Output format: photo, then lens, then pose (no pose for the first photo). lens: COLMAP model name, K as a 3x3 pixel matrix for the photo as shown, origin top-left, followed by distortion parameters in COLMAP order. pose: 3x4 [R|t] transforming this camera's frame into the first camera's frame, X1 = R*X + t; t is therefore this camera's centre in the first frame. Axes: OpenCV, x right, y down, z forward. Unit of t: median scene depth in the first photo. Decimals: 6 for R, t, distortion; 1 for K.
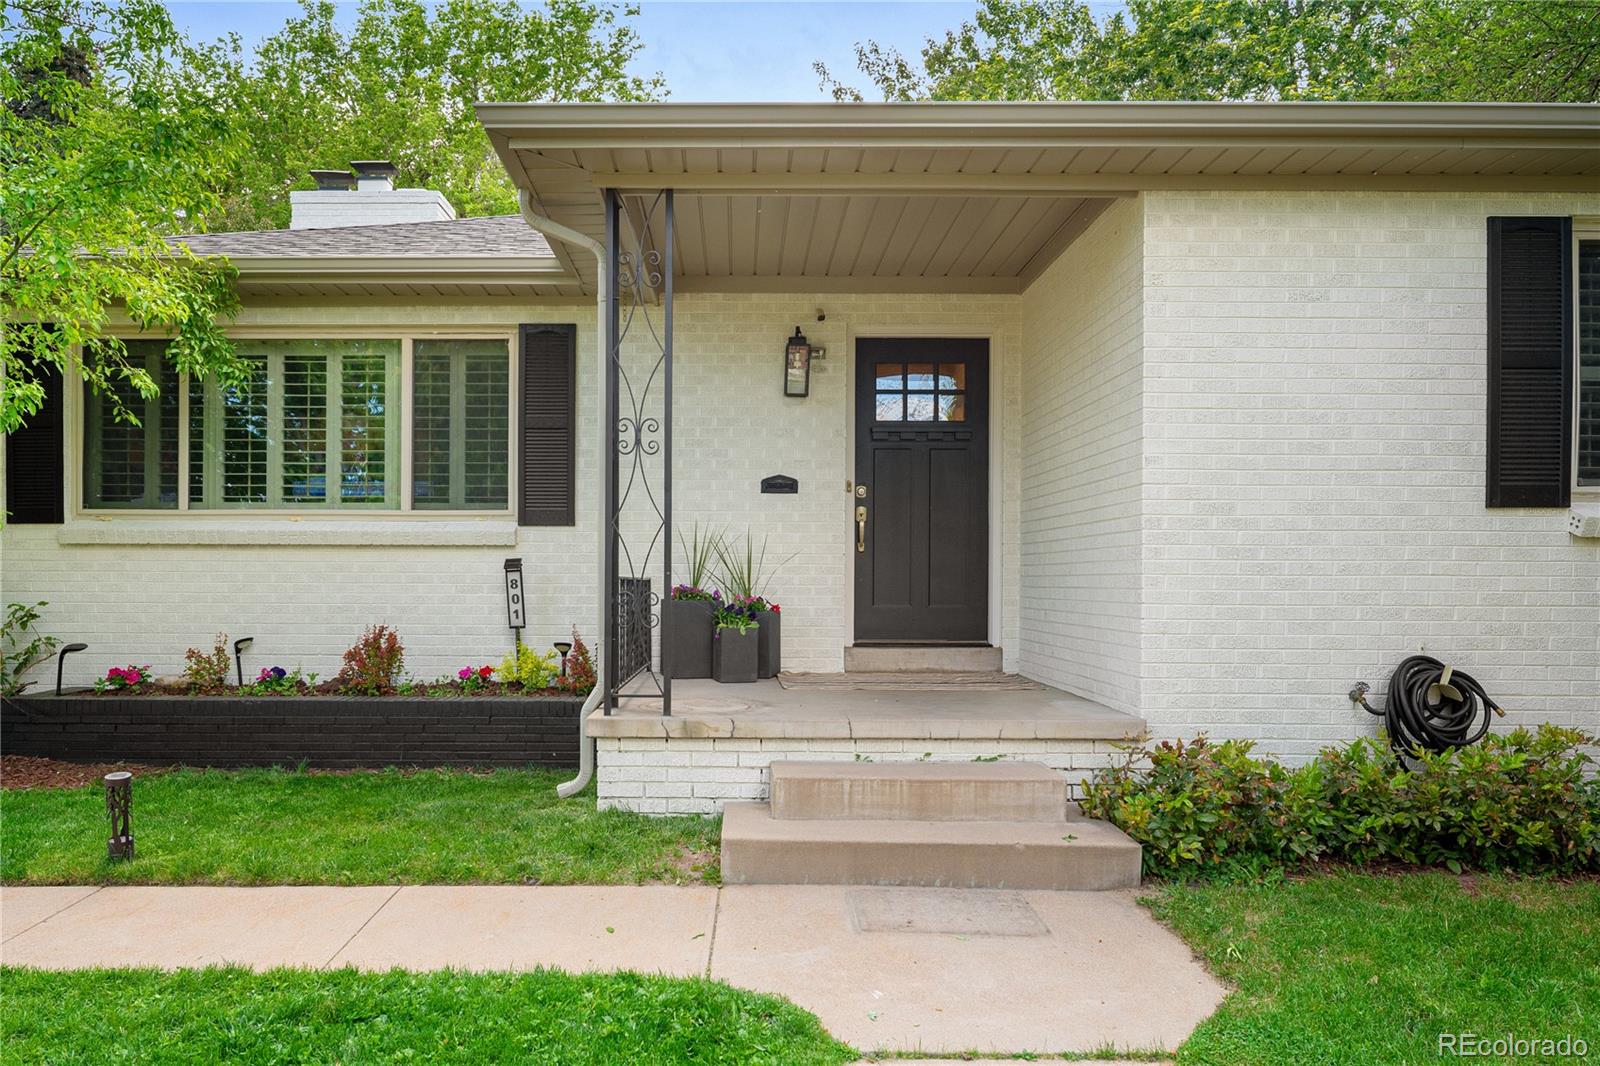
lens RADIAL K [[1123.1, 0, 714.8], [0, 1123.1, 581.8], [0, 0, 1]] dist [-0.003934, -0.000577]
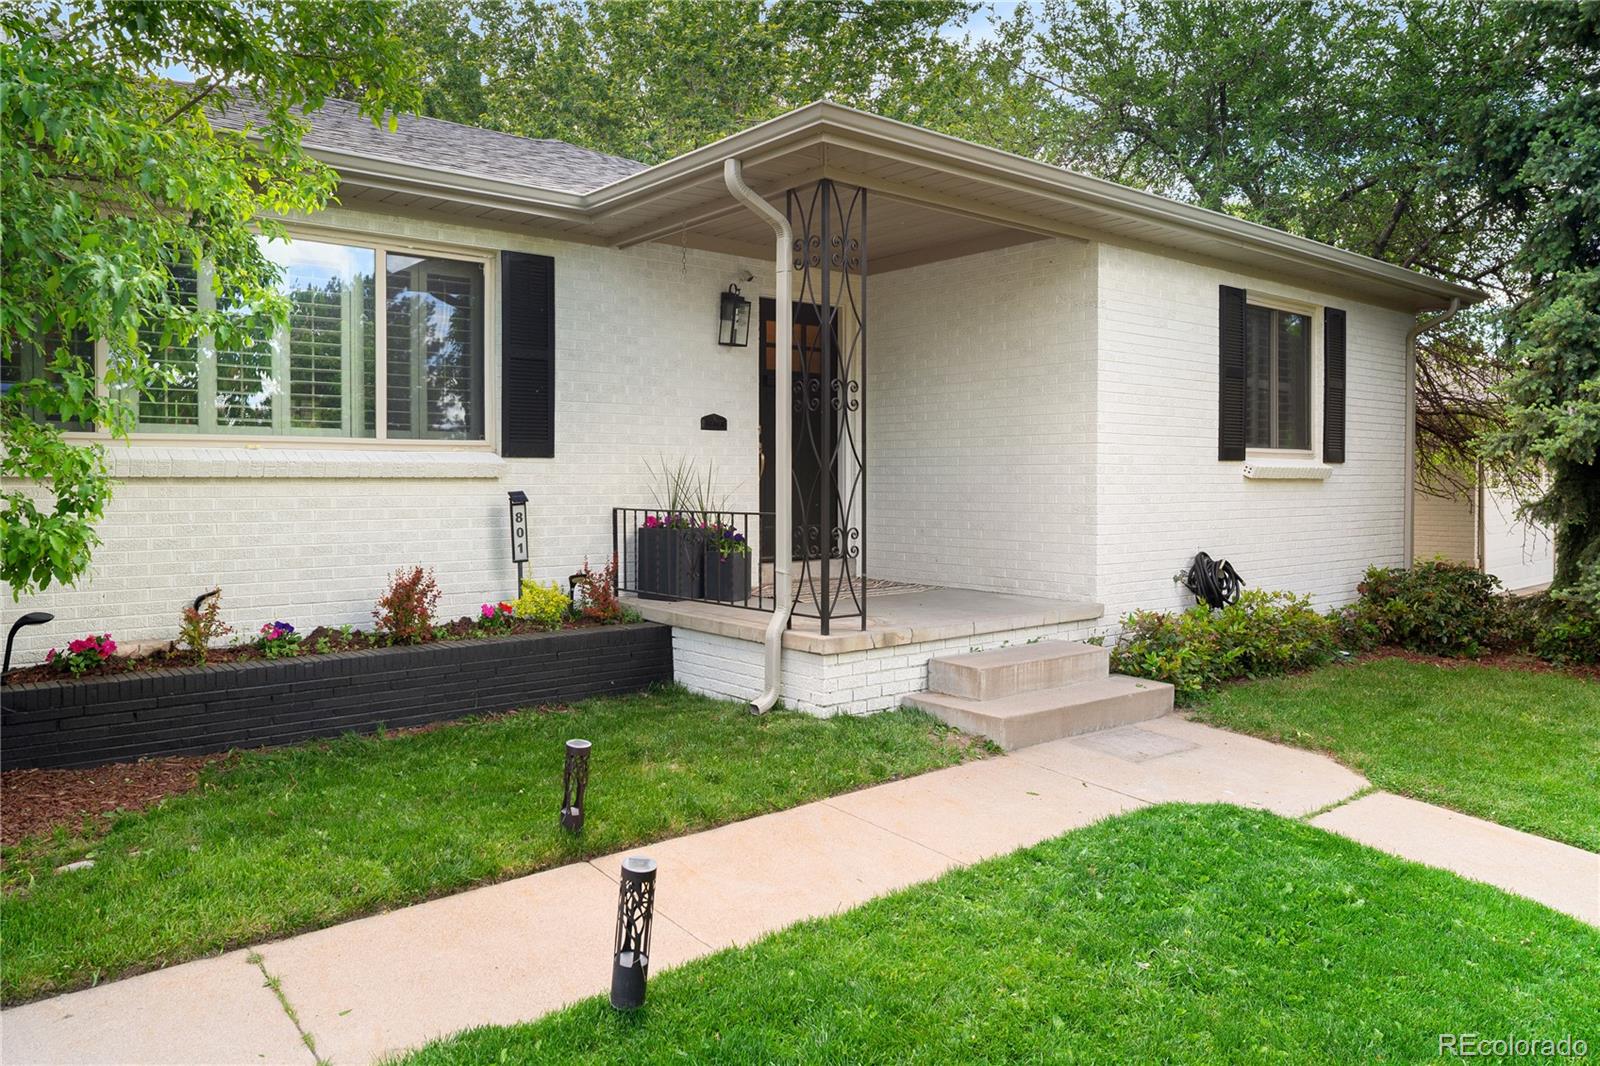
lens RADIAL K [[1125.0, 0, 716.6], [0, 1125.0, 487.2], [0, 0, 1]] dist [-0.003577, 0.000084]
pose [[0.778970, -0.009000, 0.626996, -0.661696], [0.005399, 0.999956, 0.007646, -0.031037], [-0.627037, -0.002571, 0.778985, 0.123469]]
